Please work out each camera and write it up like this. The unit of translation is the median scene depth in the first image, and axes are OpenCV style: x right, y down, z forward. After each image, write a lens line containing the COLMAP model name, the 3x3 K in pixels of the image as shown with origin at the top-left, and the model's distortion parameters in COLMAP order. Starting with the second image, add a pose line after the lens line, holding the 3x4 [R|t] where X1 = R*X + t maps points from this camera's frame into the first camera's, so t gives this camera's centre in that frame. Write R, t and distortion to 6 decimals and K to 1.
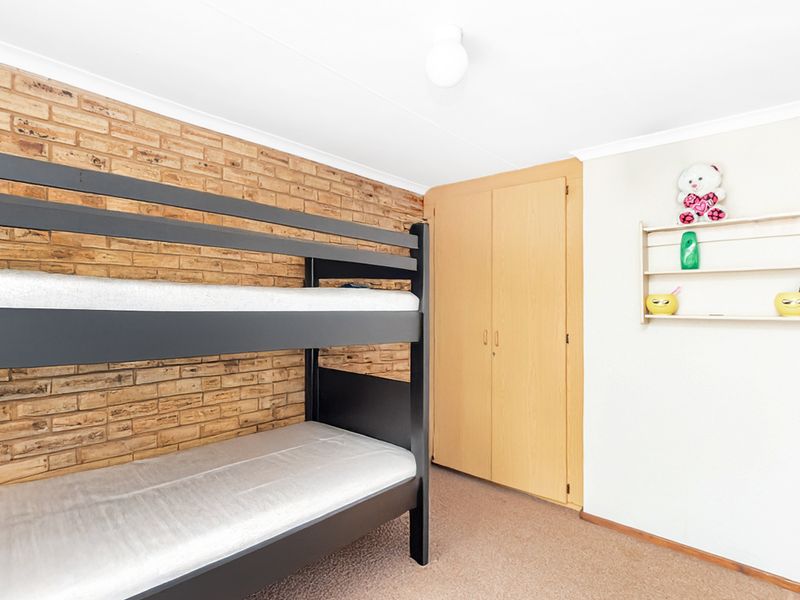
lens RADIAL K [[429.3, 0, 400.9], [0, 429.3, 303.7], [0, 0, 1]] dist [-0.003176, -0.000545]
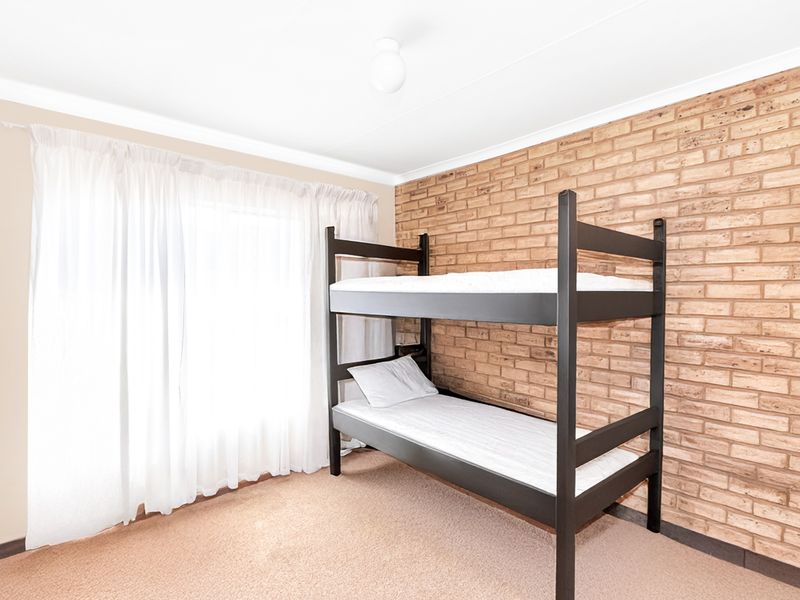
lens RADIAL K [[429.3, 0, 401.2], [0, 429.3, 296.6], [0, 0, 1]] dist [-0.003176, -0.000545]
pose [[-0.150142, -0.007028, -0.988639, 0.796800], [-0.013096, 0.999901, -0.005119, 0.033113], [0.988578, 0.012179, -0.150219, 0.803274]]
